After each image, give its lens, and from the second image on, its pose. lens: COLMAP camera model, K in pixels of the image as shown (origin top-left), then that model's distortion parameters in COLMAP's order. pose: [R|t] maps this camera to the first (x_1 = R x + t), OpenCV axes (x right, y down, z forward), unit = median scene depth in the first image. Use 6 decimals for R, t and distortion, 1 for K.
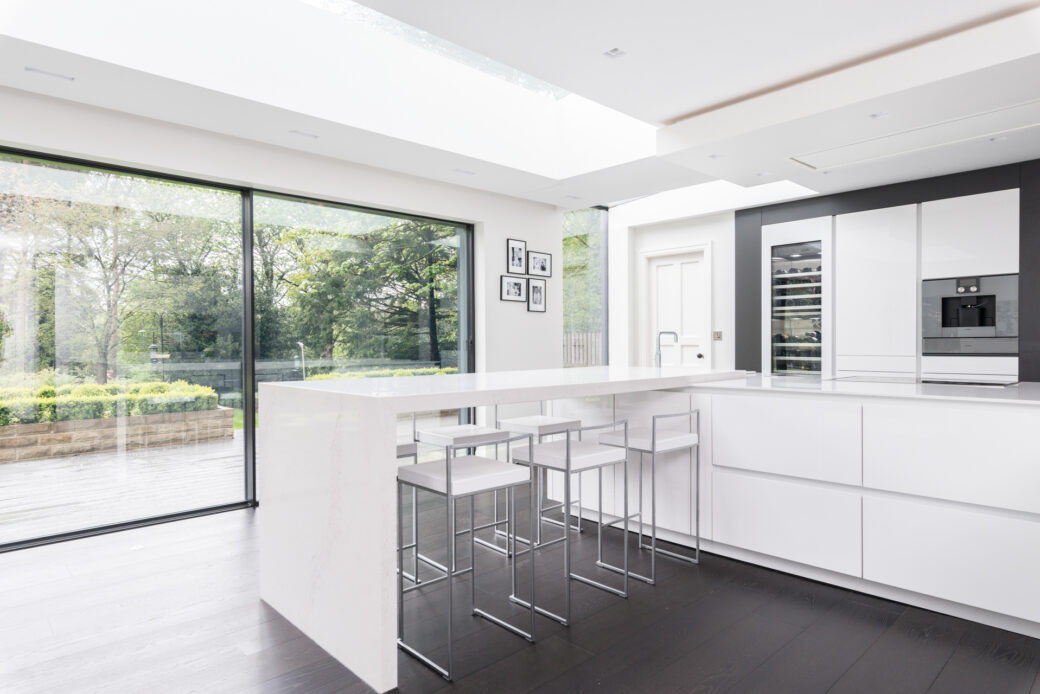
lens RADIAL K [[605.7, 0, 522.3], [0, 605.7, 342.7], [0, 0, 1]] dist [0.006547, 0.000471]
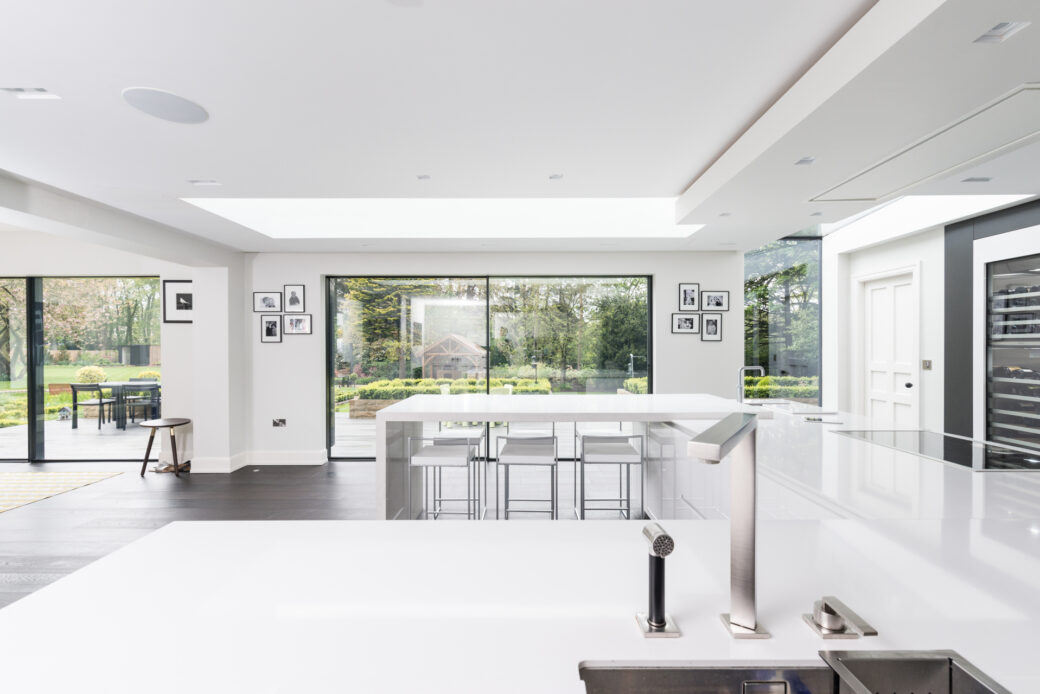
lens RADIAL K [[463.0, 0, 520.4], [0, 463.0, 348.6], [0, 0, 1]] dist [0.002795, 0.000317]
pose [[0.726125, 0.006162, -0.687535, 0.384311], [-0.002030, 0.999975, 0.006818, -0.042000], [0.687560, -0.003555, 0.726119, 0.076125]]
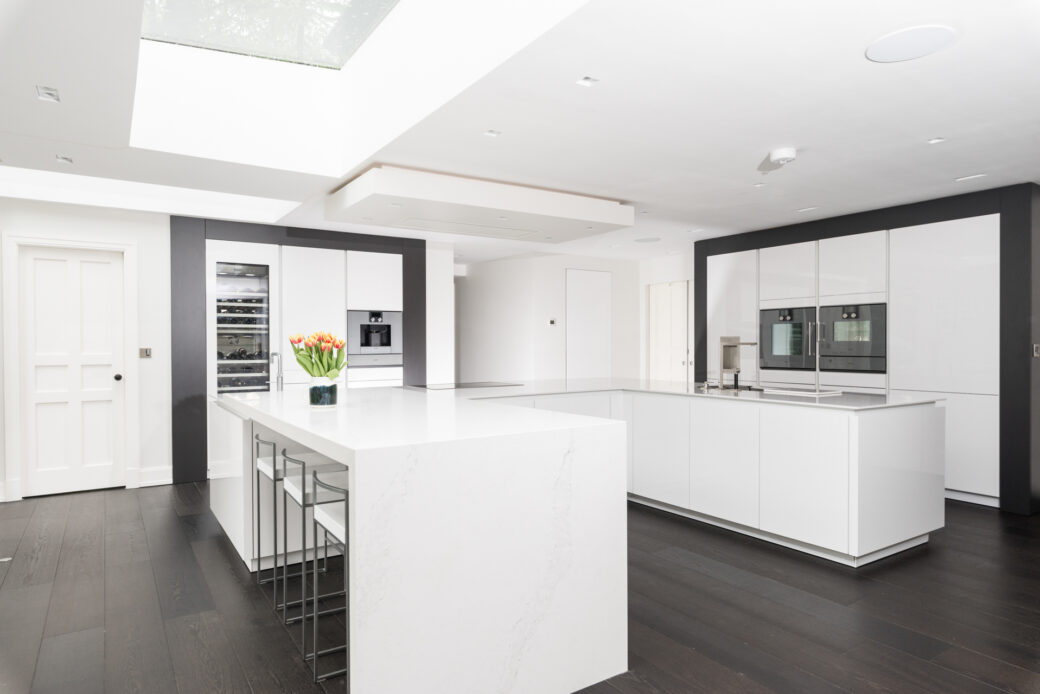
lens RADIAL K [[629.5, 0, 520.7], [0, 629.5, 347.0], [0, 0, 1]] dist [-0.000047, -0.000594]
pose [[0.163641, 0.000079, 0.986520, -0.513832], [0.005857, 0.999982, -0.001052, -0.017283], [-0.986503, 0.005950, 0.163638, 0.345572]]
